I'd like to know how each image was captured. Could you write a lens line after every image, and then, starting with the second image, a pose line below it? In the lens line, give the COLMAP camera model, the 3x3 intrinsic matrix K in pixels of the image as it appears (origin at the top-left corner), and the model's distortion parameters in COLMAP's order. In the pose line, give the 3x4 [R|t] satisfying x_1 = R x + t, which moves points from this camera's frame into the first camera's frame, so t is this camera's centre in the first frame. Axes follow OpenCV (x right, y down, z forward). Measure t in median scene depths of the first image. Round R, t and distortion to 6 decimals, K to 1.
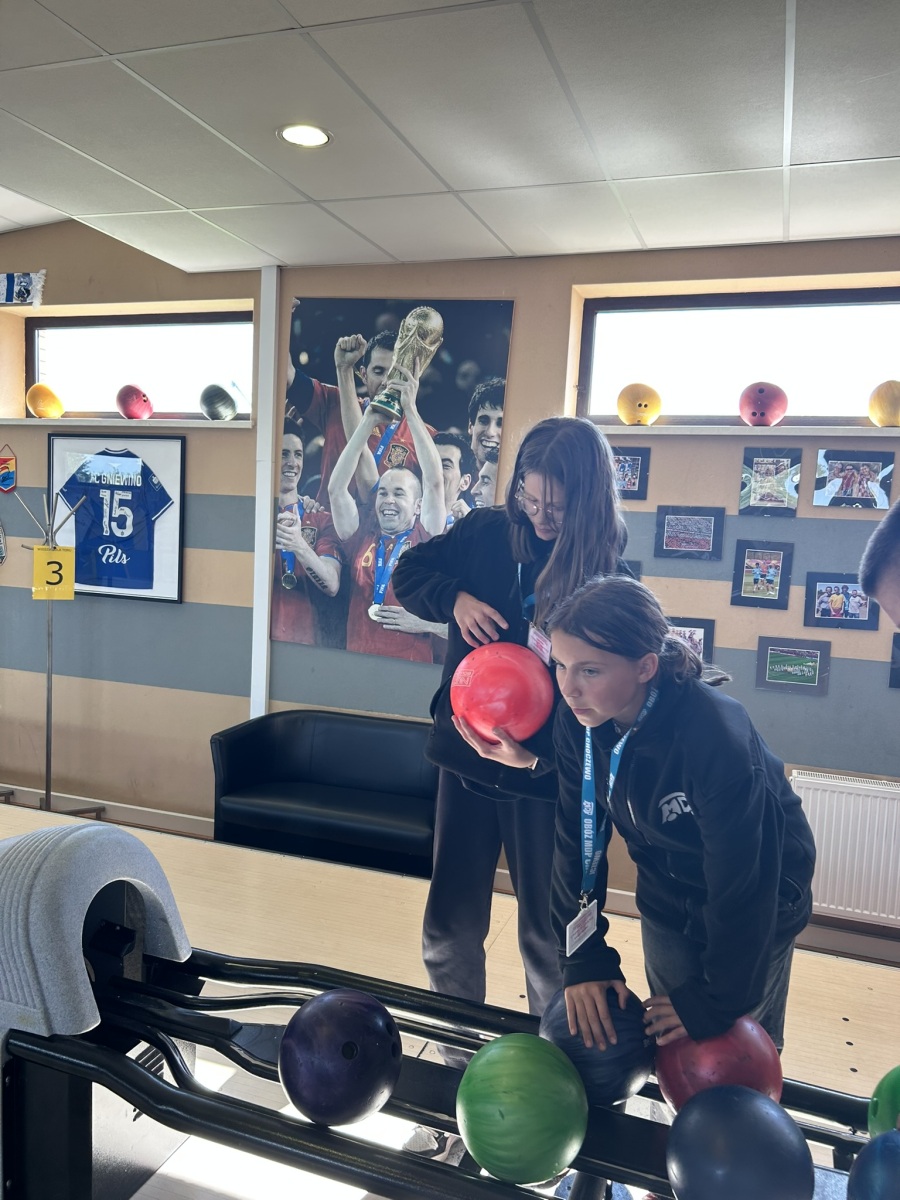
lens RADIAL K [[910.3, 0, 454.1], [0, 910.3, 605.4], [0, 0, 1]] dist [0.091271, -0.022790]
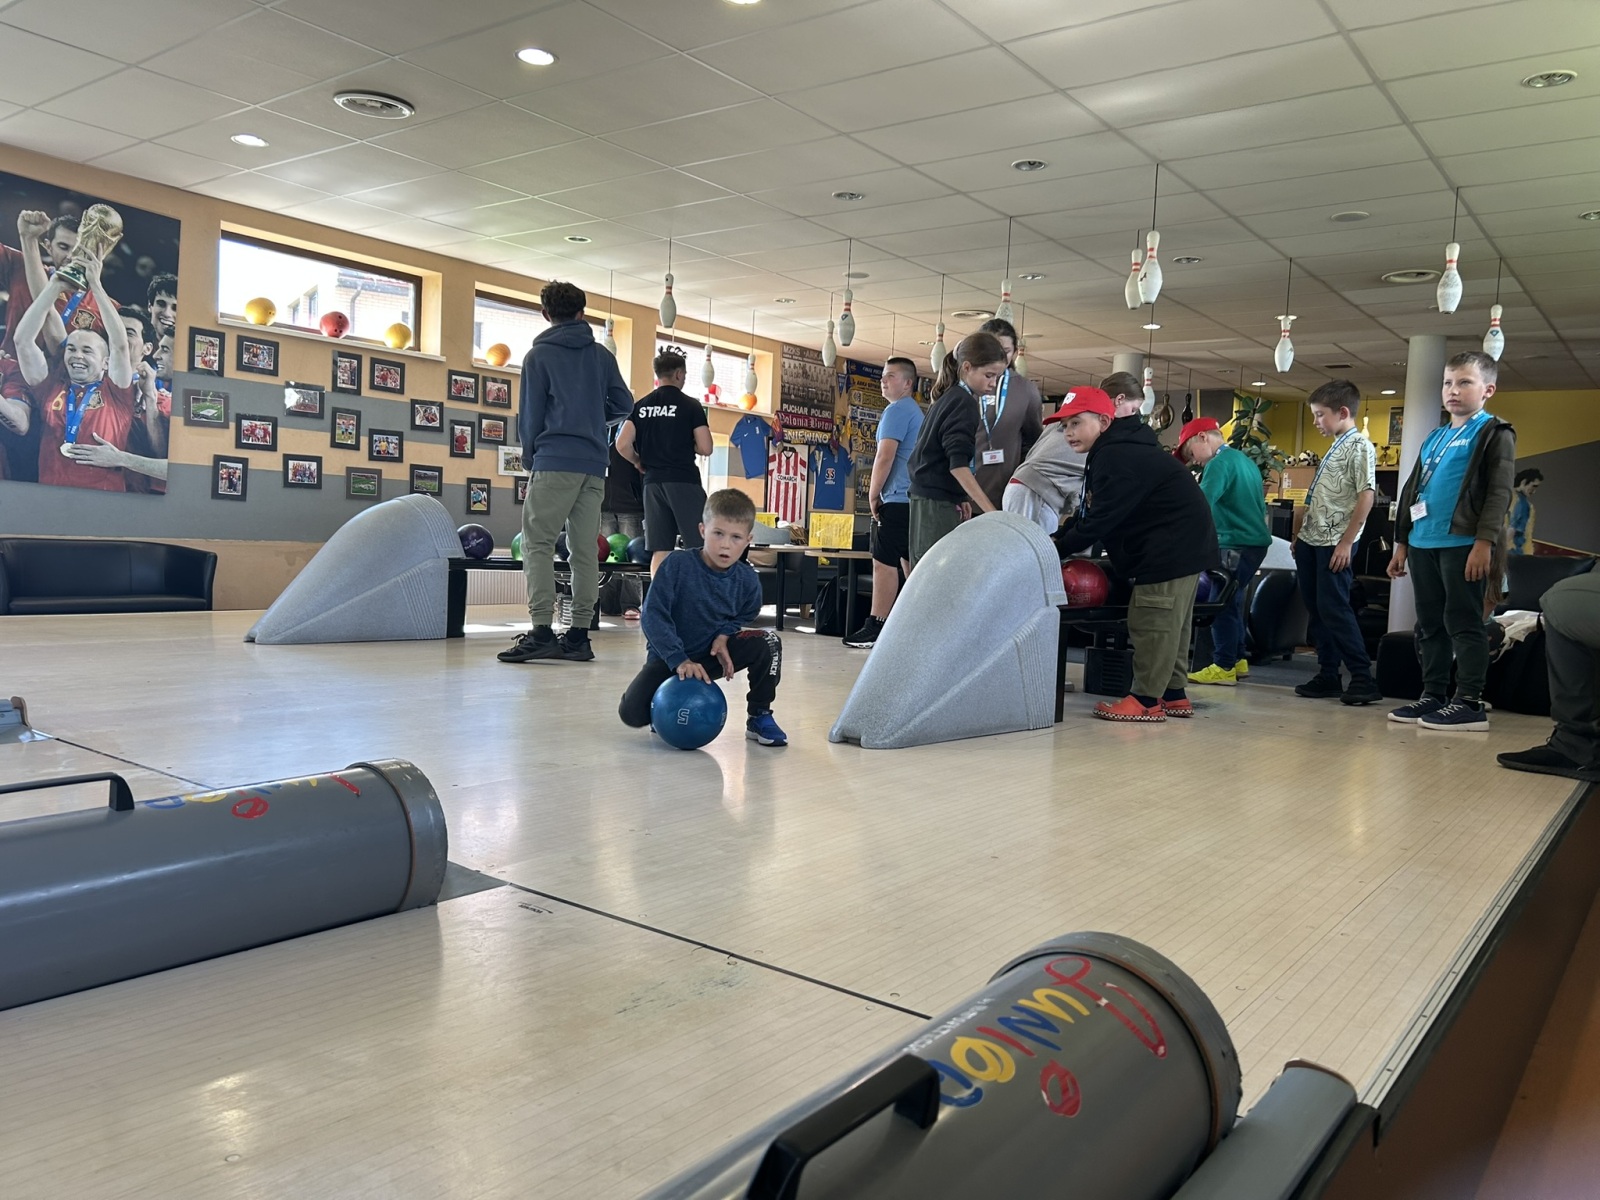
lens RADIAL K [[1213.8, 0, 805.2], [0, 1213.8, 596.8], [0, 0, 1]] dist [0.091271, -0.022790]
pose [[0.320208, -0.080485, 0.943922, -1.371349], [0.074901, 0.995416, 0.059467, 0.178645], [-0.944382, 0.051659, 0.324769, -0.438034]]
